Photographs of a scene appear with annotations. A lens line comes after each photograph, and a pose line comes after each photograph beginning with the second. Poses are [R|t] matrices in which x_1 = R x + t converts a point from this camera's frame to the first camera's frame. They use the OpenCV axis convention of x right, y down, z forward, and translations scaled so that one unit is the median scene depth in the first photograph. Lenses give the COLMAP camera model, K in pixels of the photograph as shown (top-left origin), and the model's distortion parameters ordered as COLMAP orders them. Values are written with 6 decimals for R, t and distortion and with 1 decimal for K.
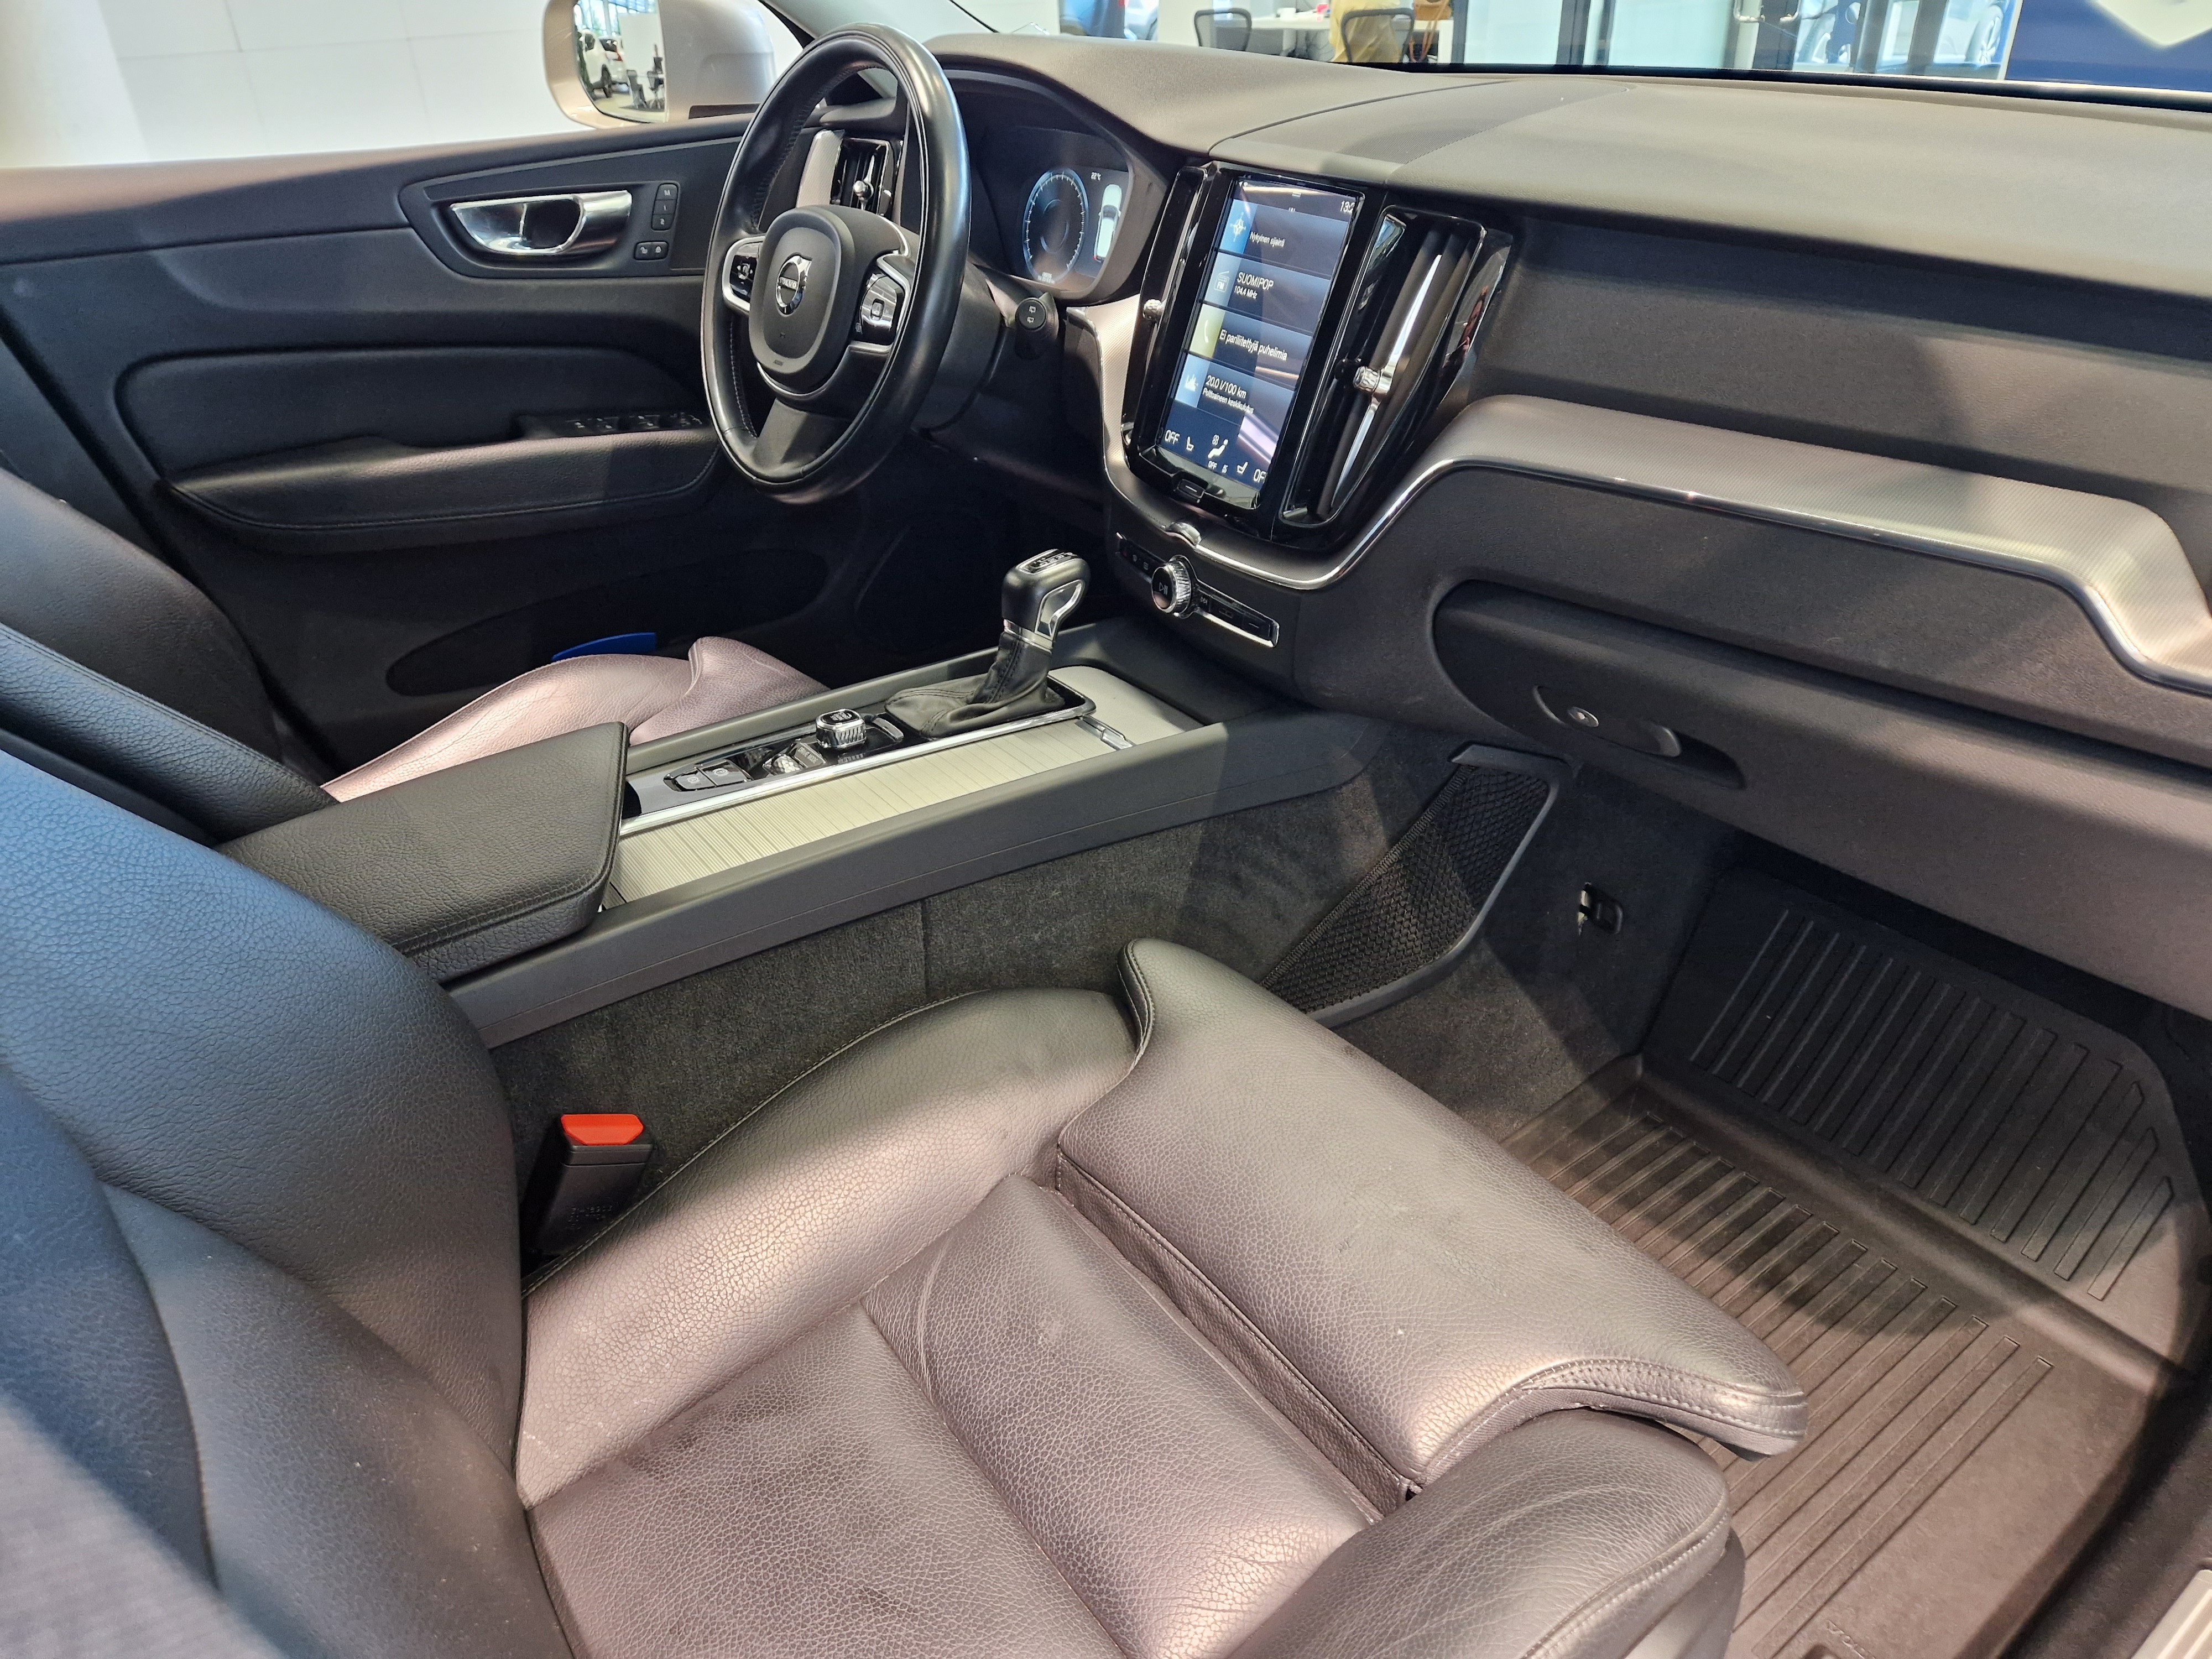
lens RADIAL K [[1509.9, 0, 1106.0], [0, 1509.9, 829.5], [0, 0, 1]] dist [0.039536, -0.000426]
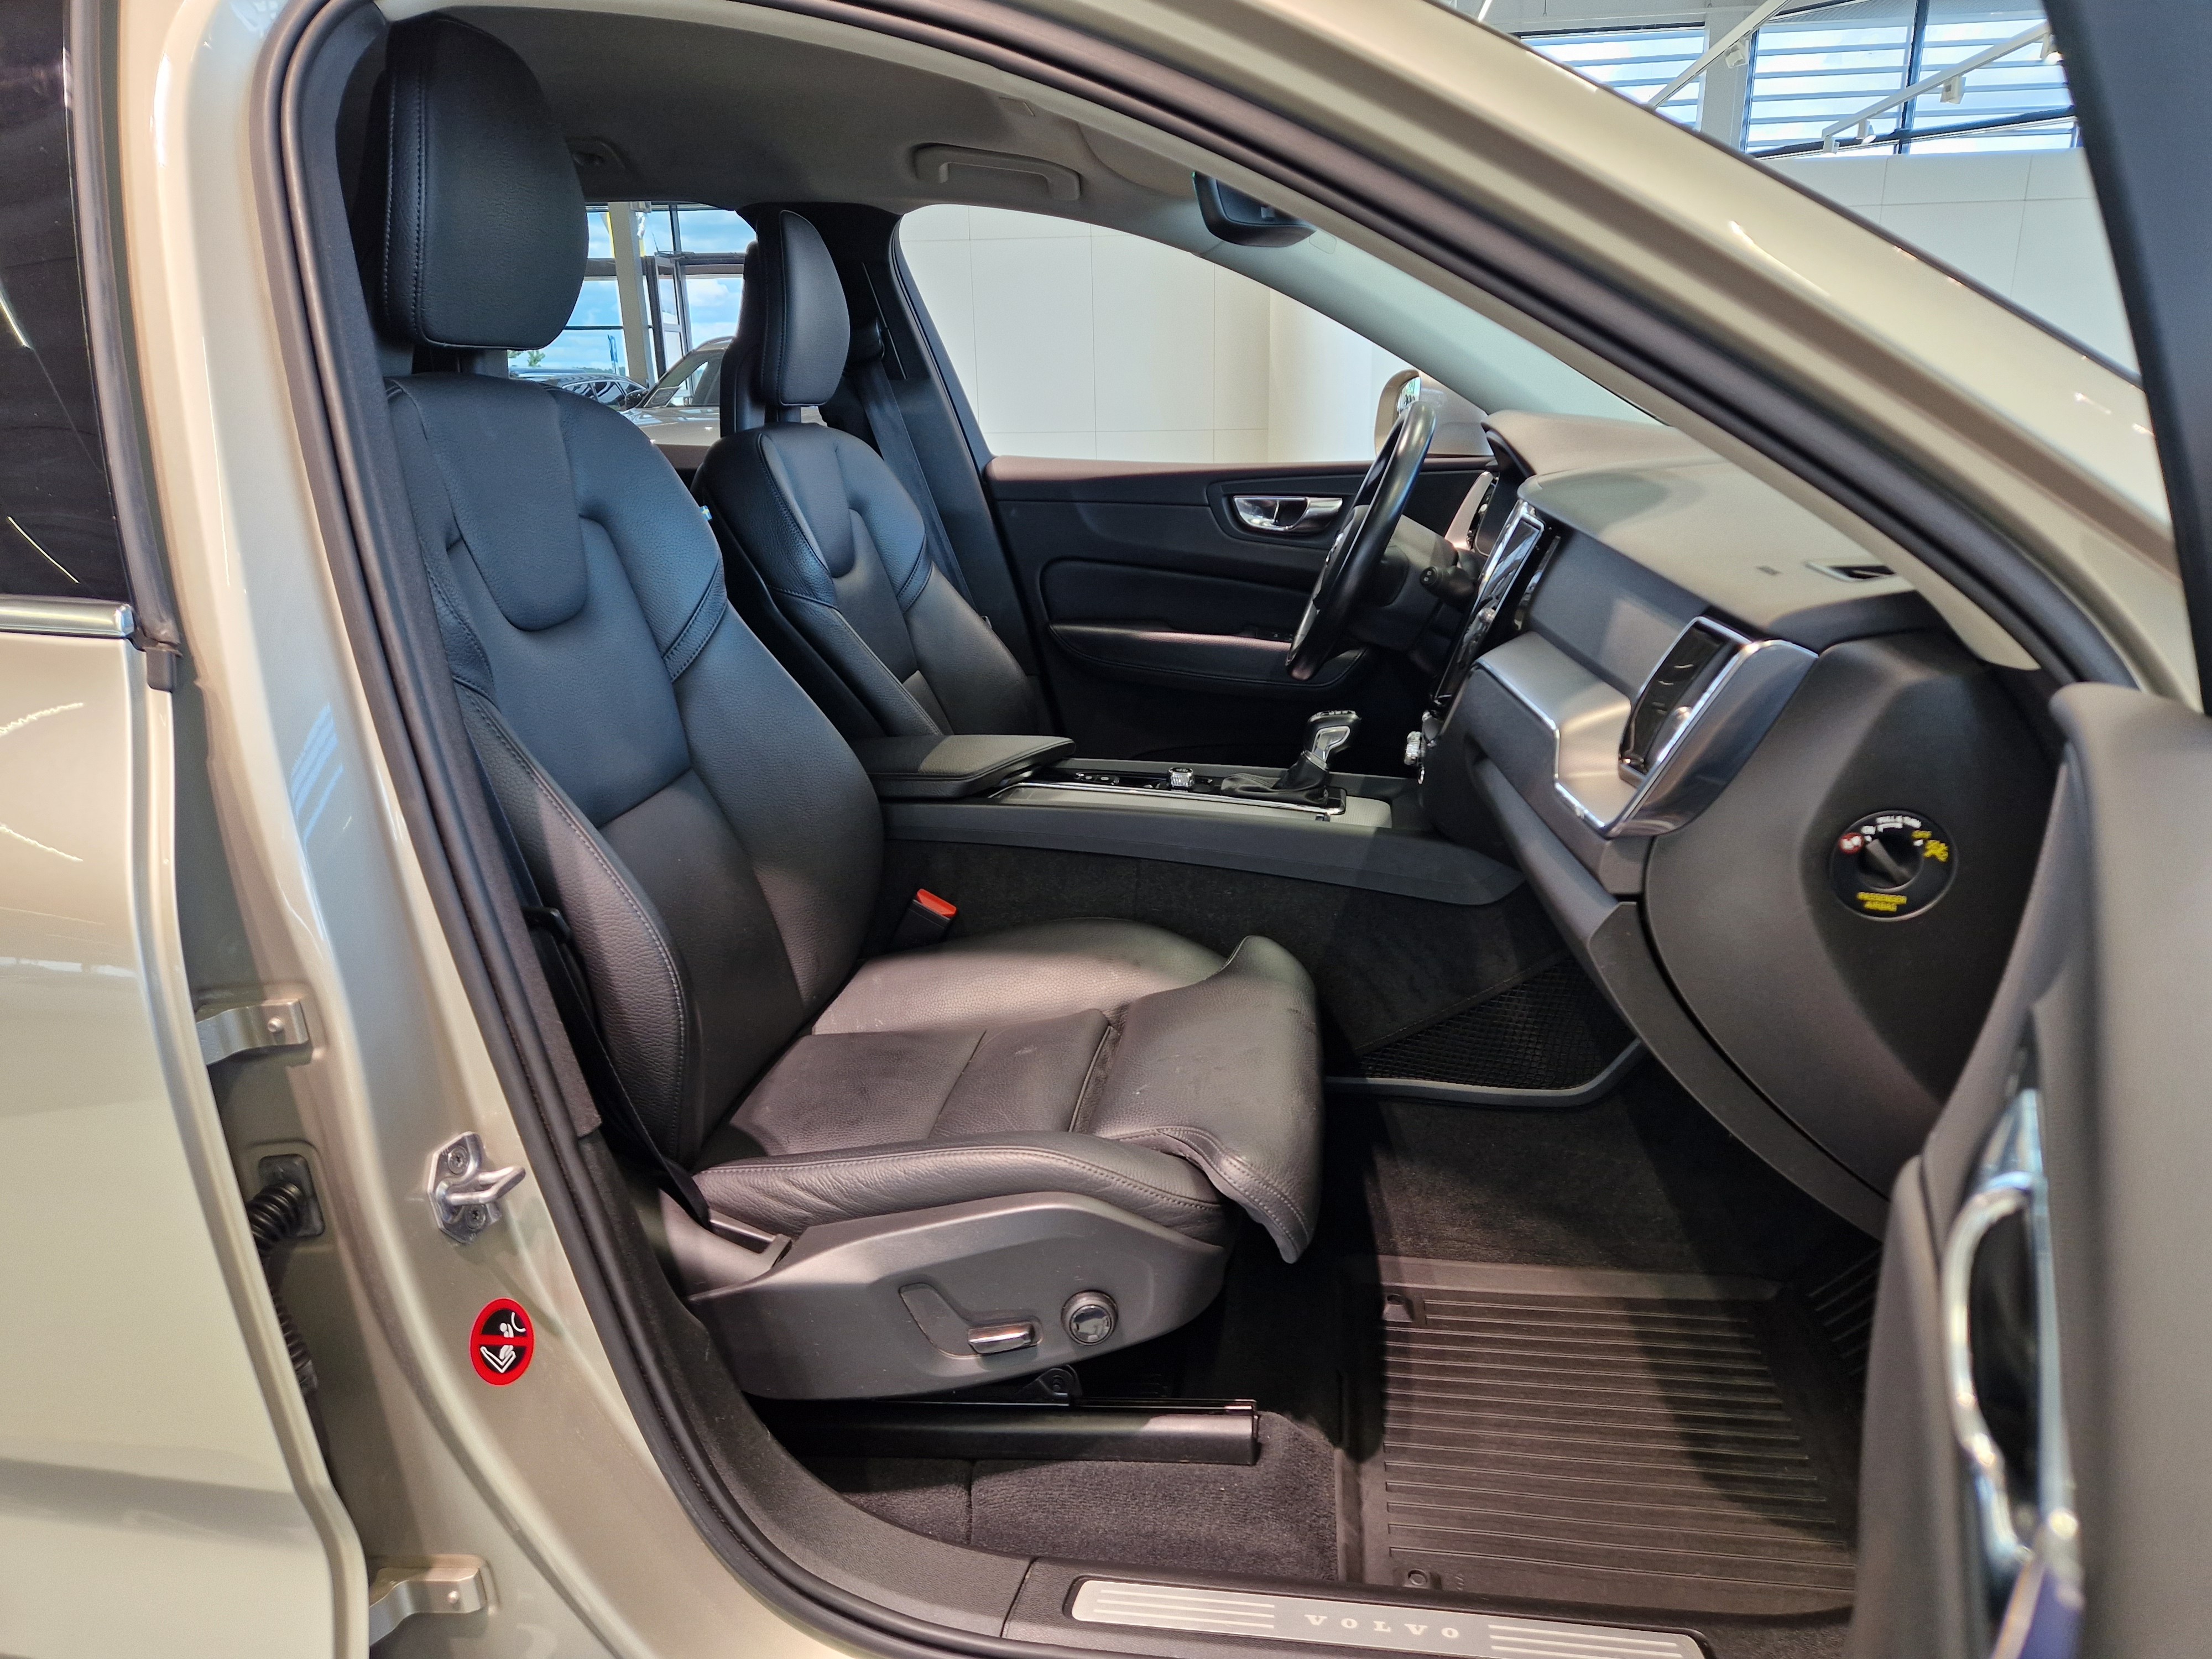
lens RADIAL K [[1474.8, 0, 1106.0], [0, 1474.8, 829.5], [0, 0, 1]] dist [-0.001080, -0.000313]
pose [[0.708203, 0.228564, -0.667987, 0.733086], [-0.368526, 0.926697, -0.073627, 0.116783], [0.602194, 0.298313, 0.740521, -0.201118]]
